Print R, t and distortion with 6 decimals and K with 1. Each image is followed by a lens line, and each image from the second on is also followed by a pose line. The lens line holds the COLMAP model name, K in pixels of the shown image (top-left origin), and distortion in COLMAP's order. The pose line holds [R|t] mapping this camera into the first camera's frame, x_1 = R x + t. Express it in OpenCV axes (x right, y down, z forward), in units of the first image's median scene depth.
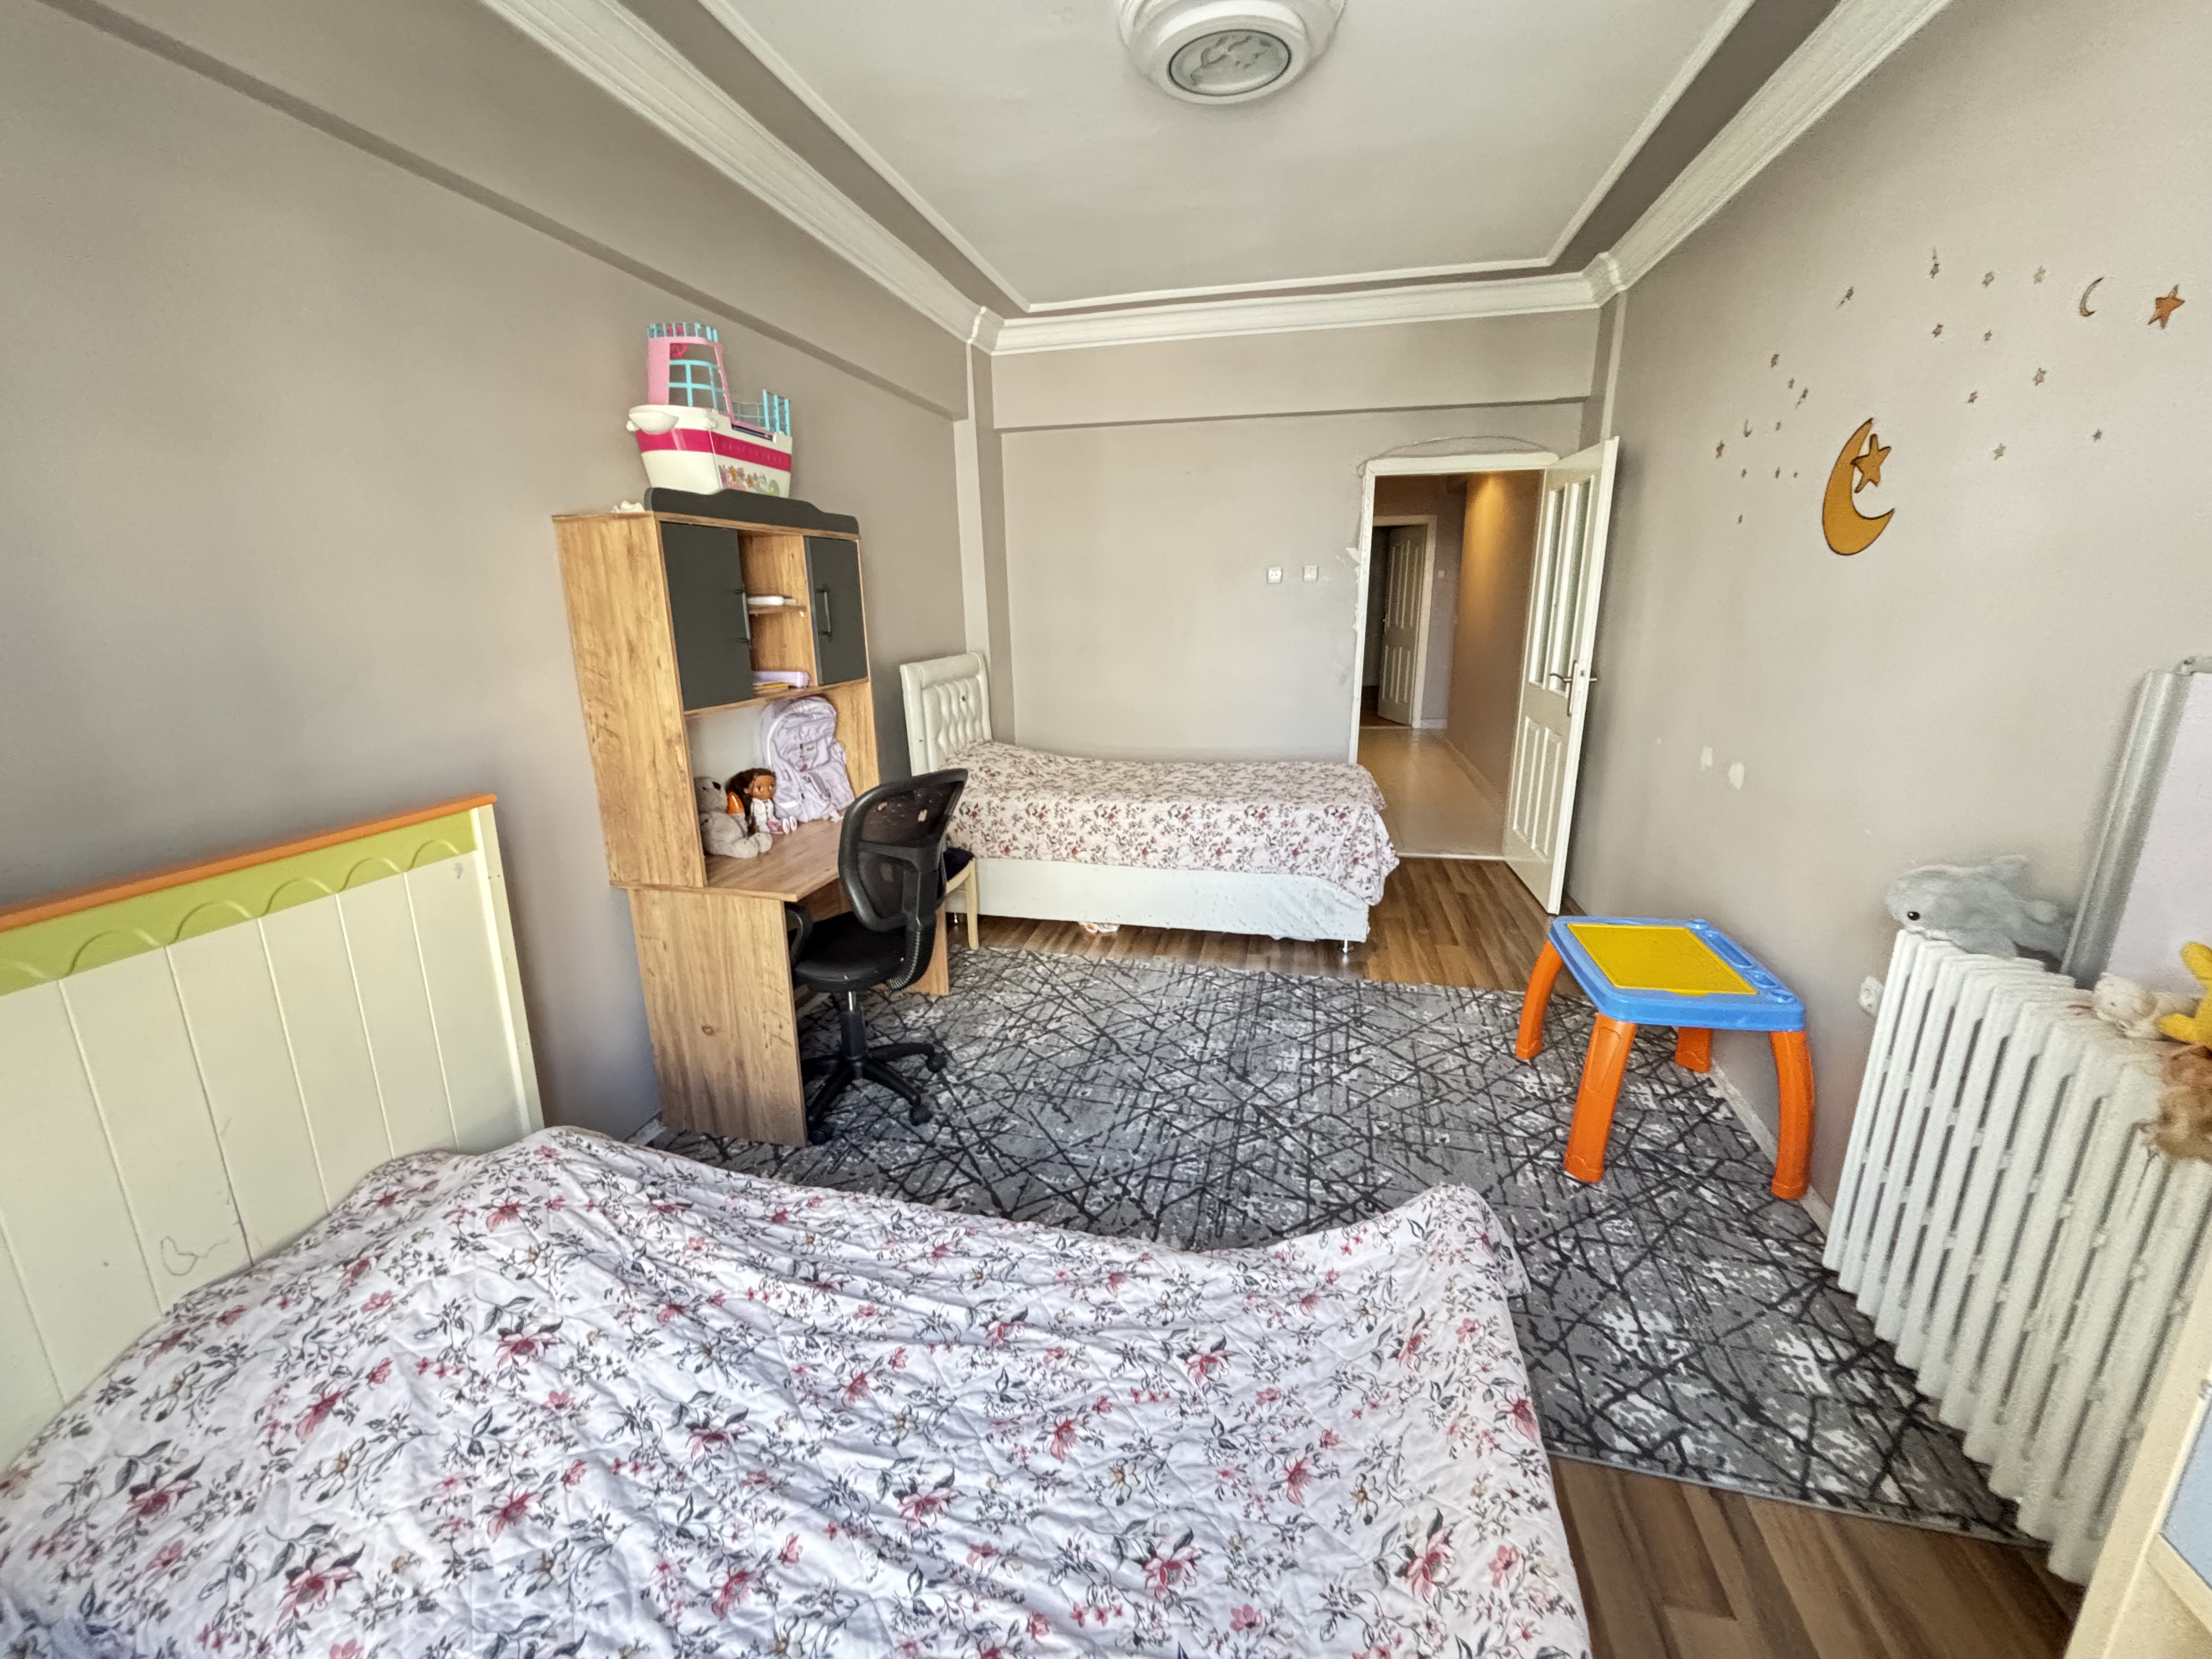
lens RADIAL K [[901.6, 0, 1106.0], [0, 901.6, 829.5], [0, 0, 1]] dist [-0.001004, -0.000559]
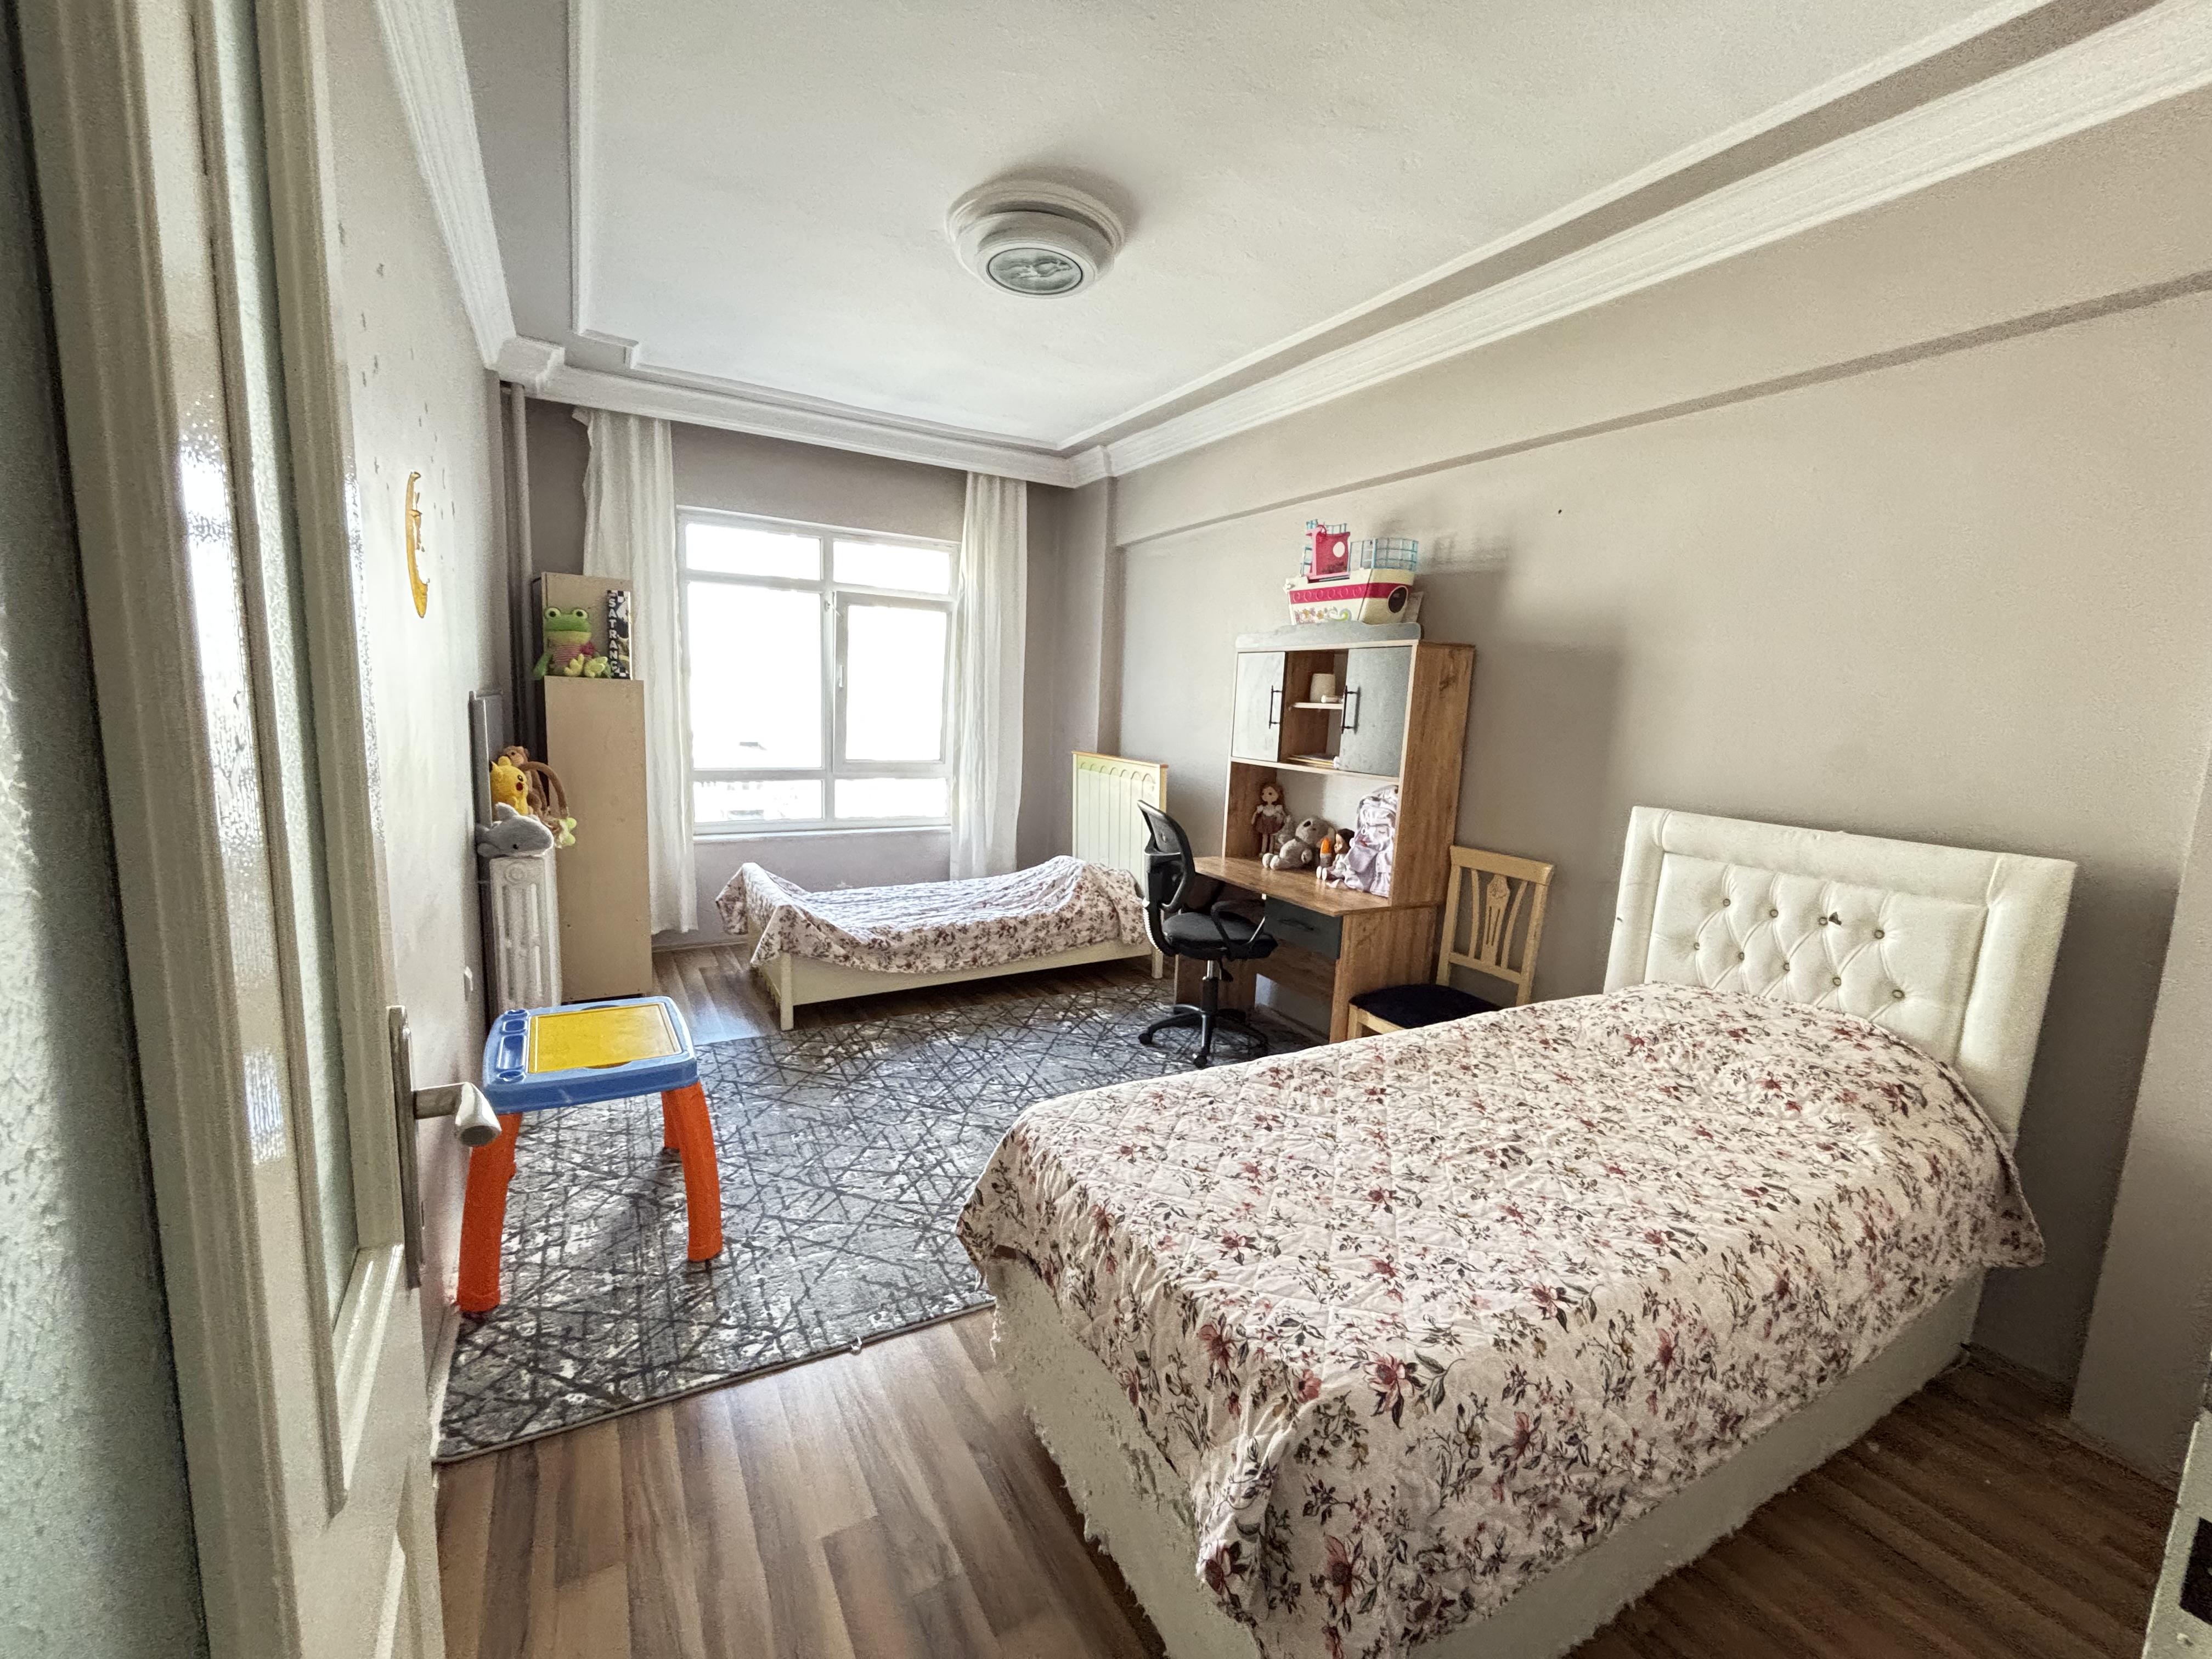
lens RADIAL K [[917.9, 0, 1105.3], [0, 917.9, 819.9], [0, 0, 1]] dist [-0.011768, 0.014691]
pose [[-0.741681, 0.076389, -0.666389, 1.254224], [-0.202385, 0.921705, 0.330909, -0.757783], [0.639491, 0.380296, -0.668151, 2.834994]]
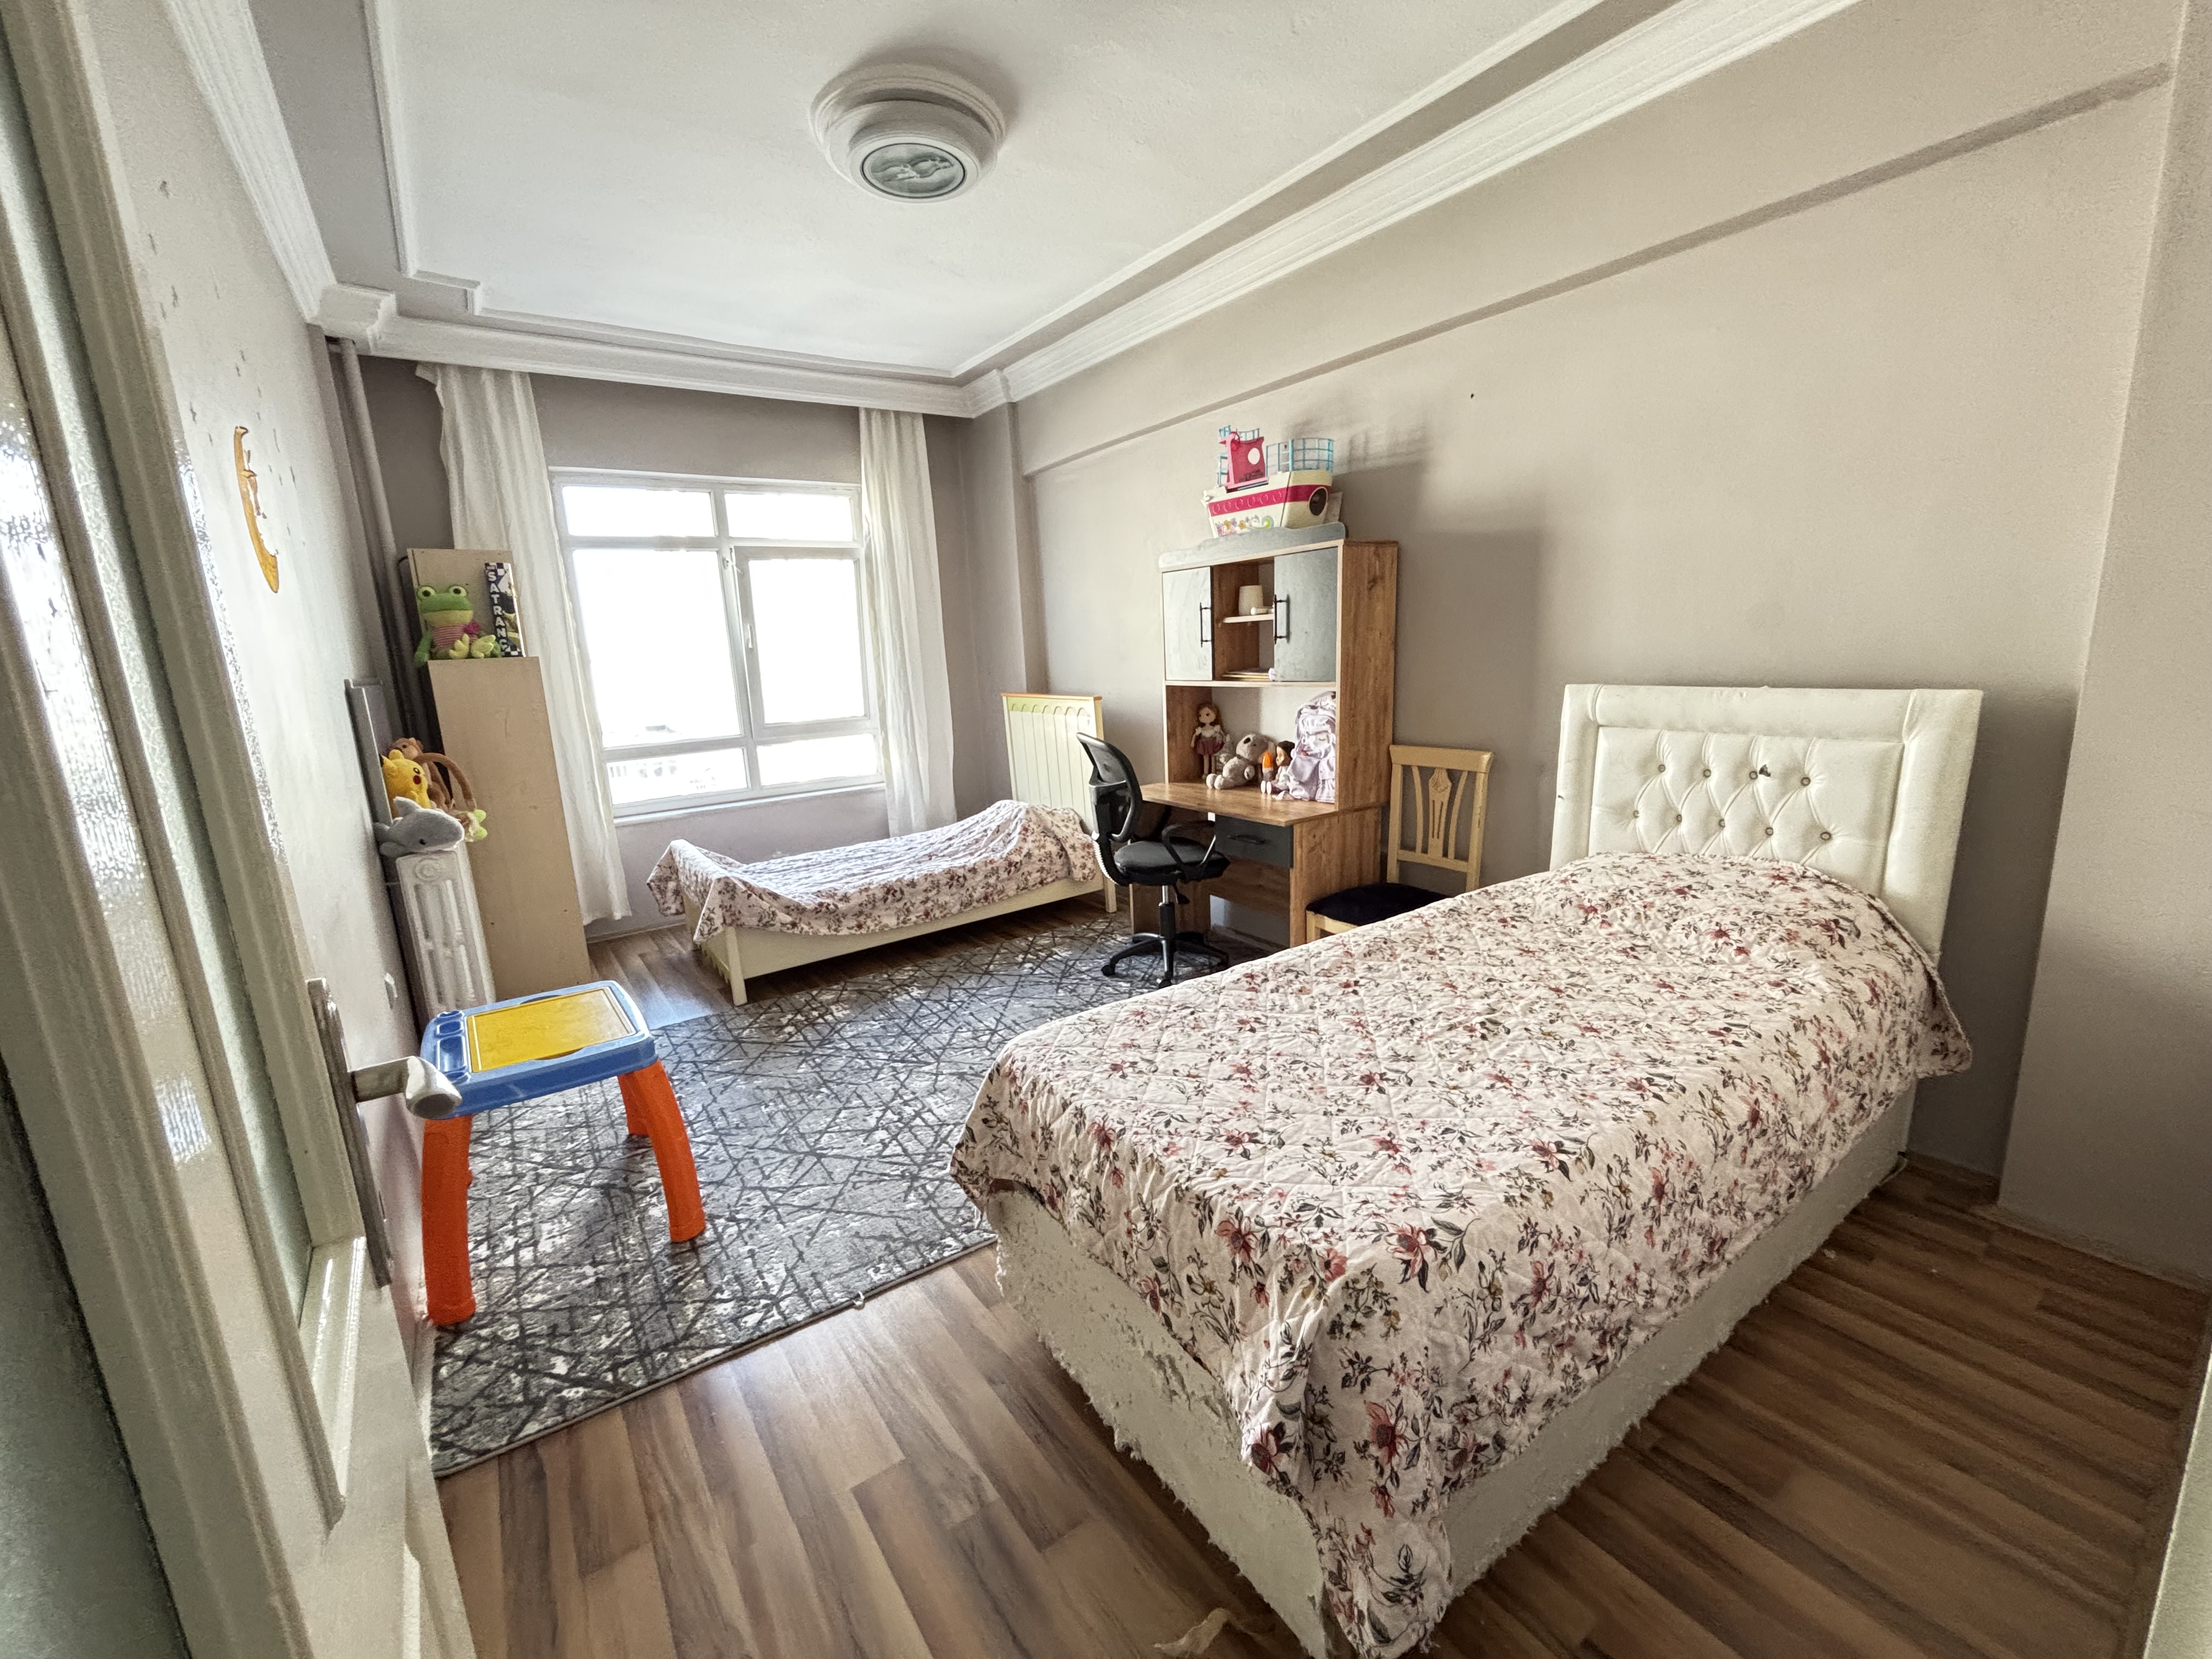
lens RADIAL K [[917.9, 0, 1105.3], [0, 917.9, 819.9], [0, 0, 1]] dist [-0.011768, 0.014691]
pose [[-0.676928, 0.190044, -0.711092, 1.257051], [-0.133420, 0.918408, 0.372460, -0.711964], [0.723856, 0.347002, -0.596340, 2.806331]]
